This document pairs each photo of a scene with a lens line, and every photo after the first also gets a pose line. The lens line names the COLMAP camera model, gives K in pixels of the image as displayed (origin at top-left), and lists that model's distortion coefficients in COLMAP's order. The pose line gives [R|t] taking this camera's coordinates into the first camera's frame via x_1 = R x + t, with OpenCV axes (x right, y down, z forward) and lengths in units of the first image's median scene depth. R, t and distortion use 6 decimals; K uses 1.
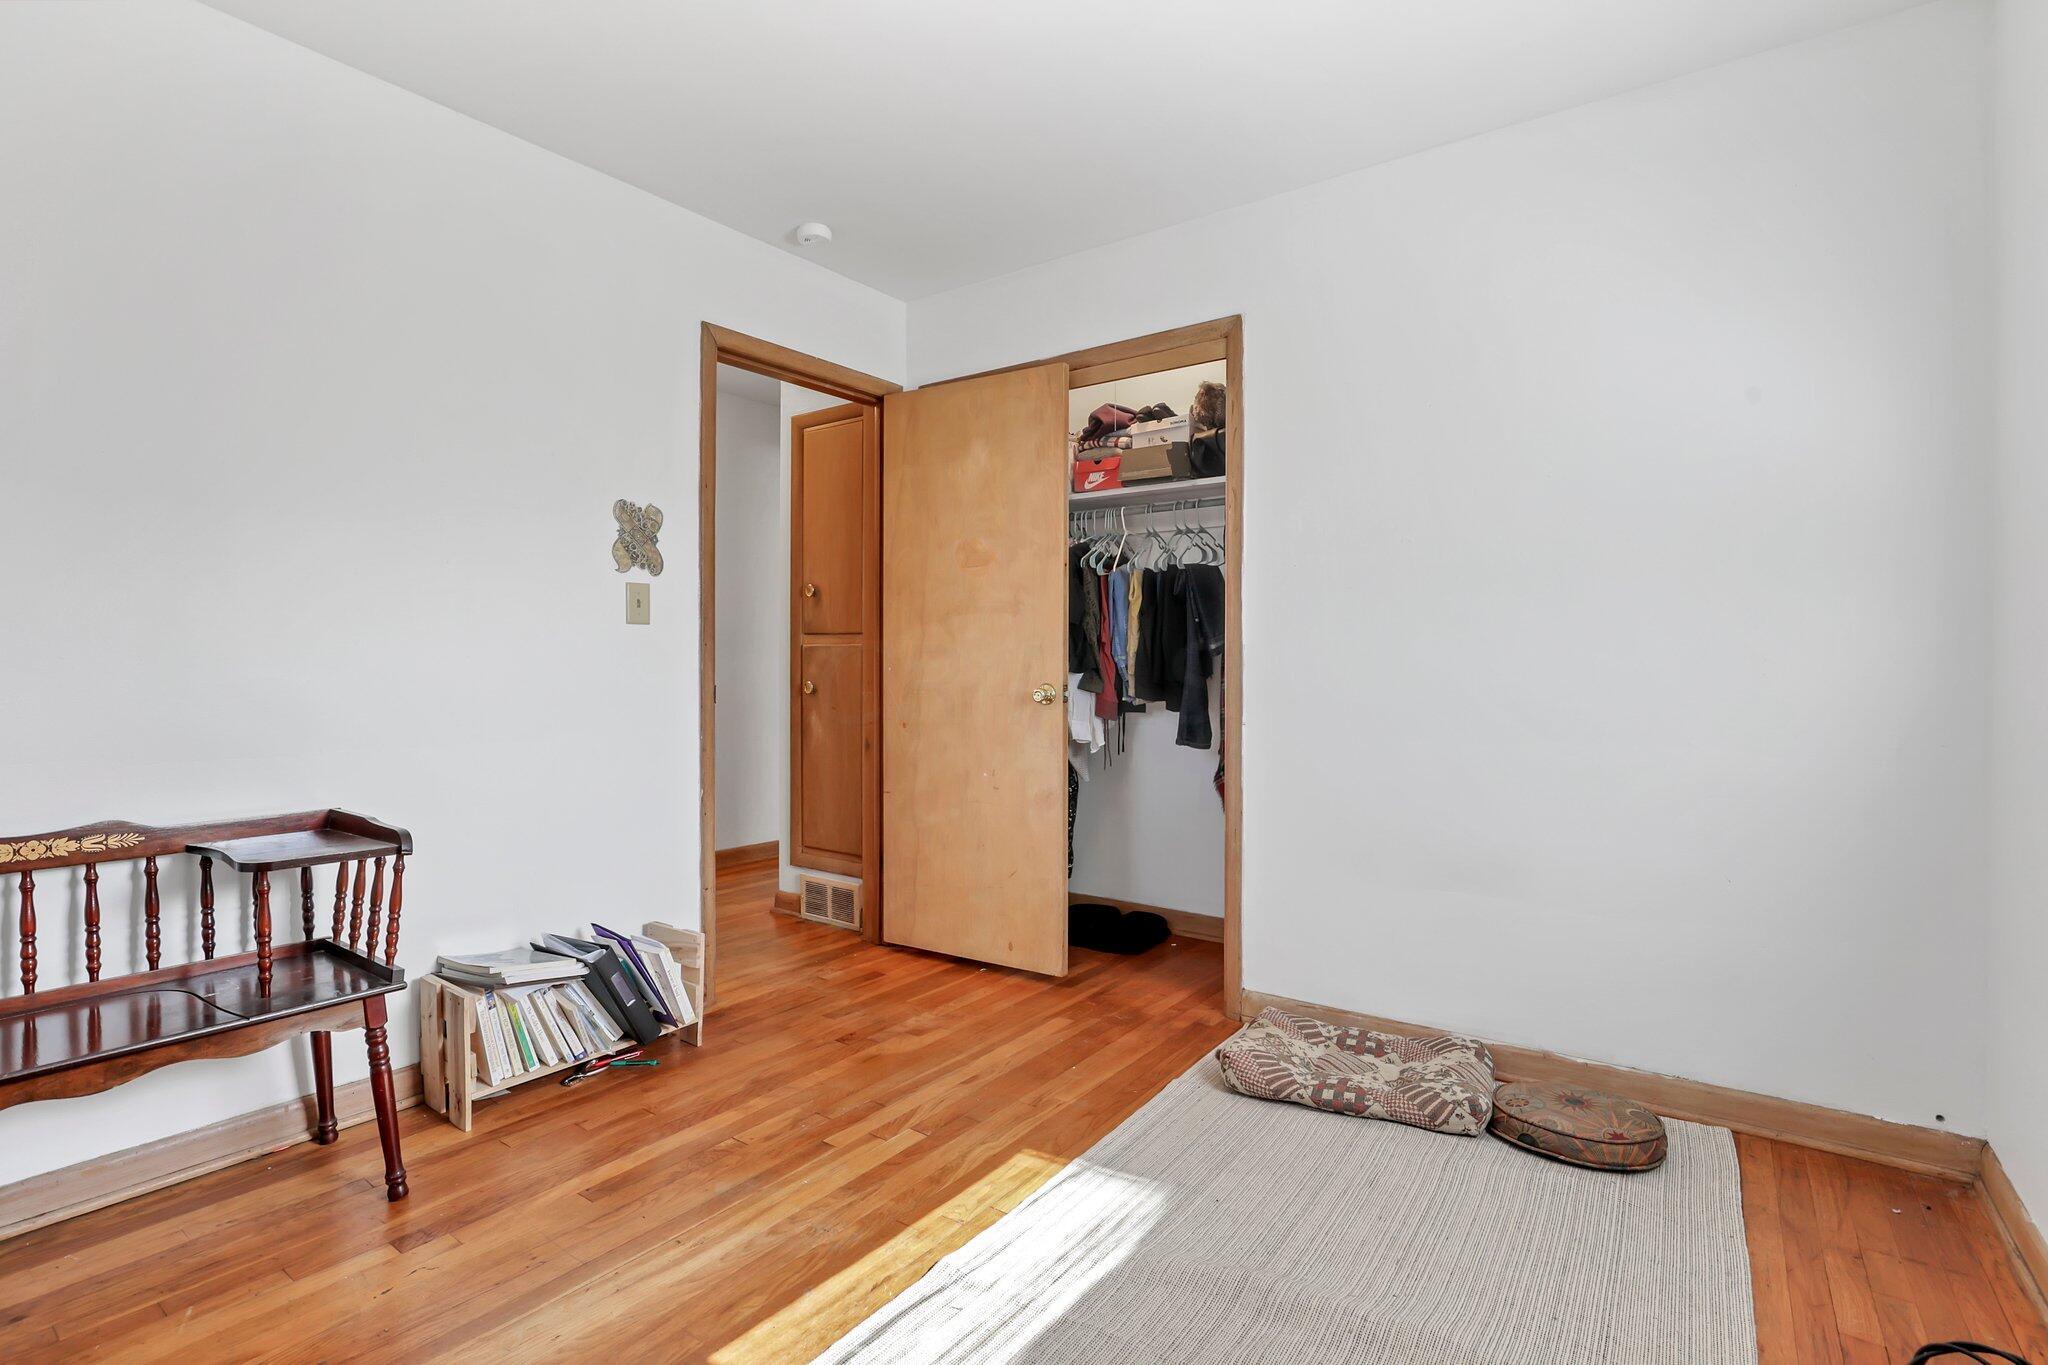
lens RADIAL K [[963.1, 0, 1026.6], [0, 963.1, 677.7], [0, 0, 1]] dist [-0.037968, -0.001694]
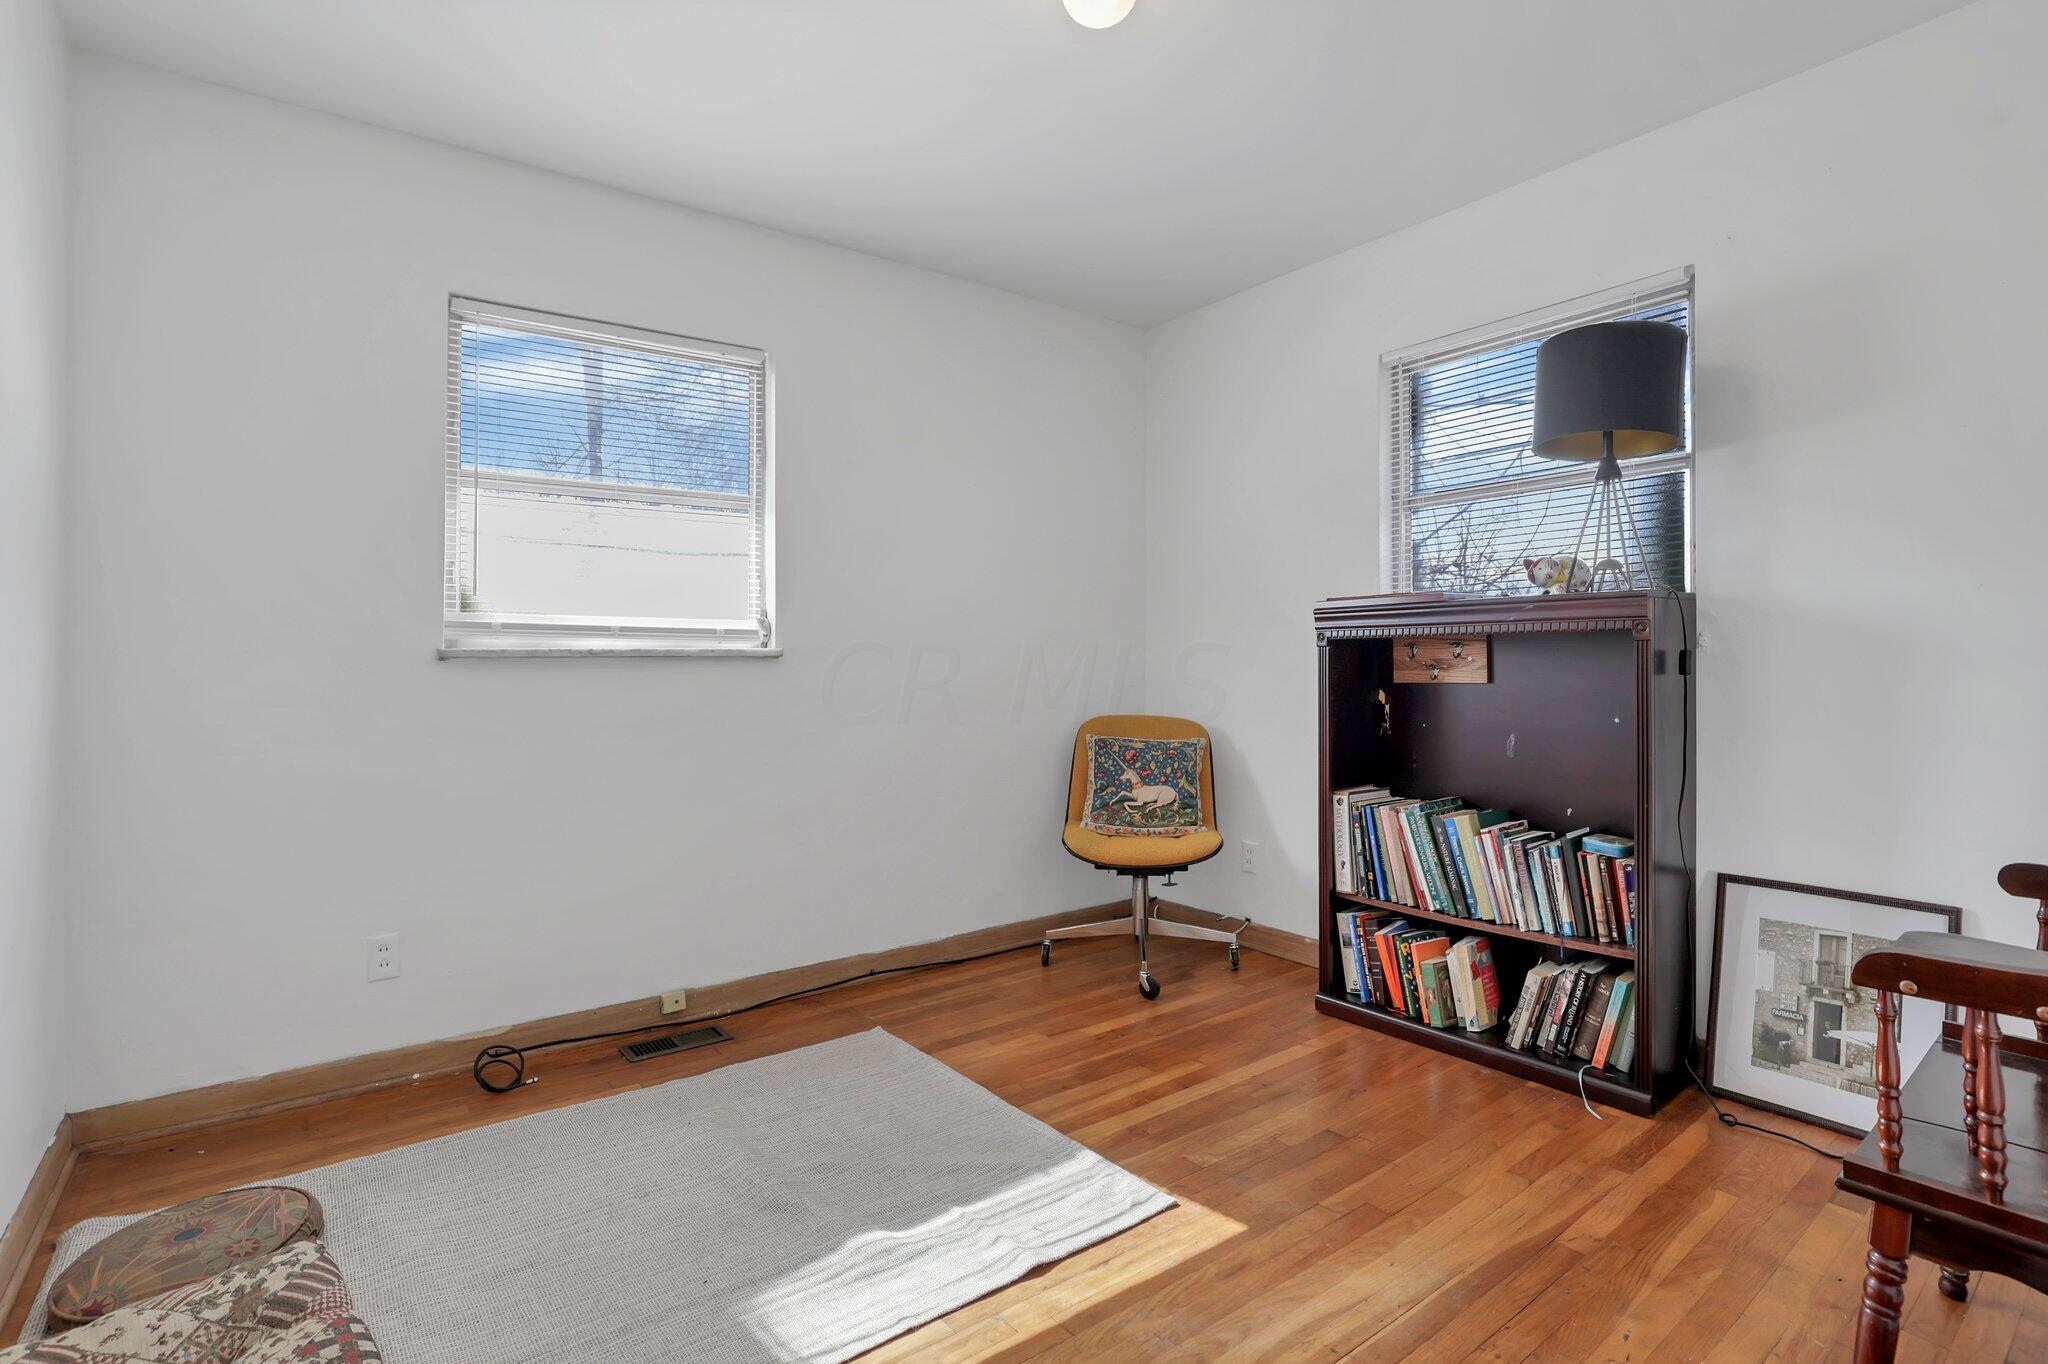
lens RADIAL K [[963.1, 0, 1019.8], [0, 963.1, 673.6], [0, 0, 1]] dist [-0.037968, -0.001694]
pose [[-0.957525, 0.002217, 0.288342, -0.364808], [0.007758, 0.999807, 0.018076, -0.016700], [-0.288246, 0.019545, -0.957357, 1.980651]]
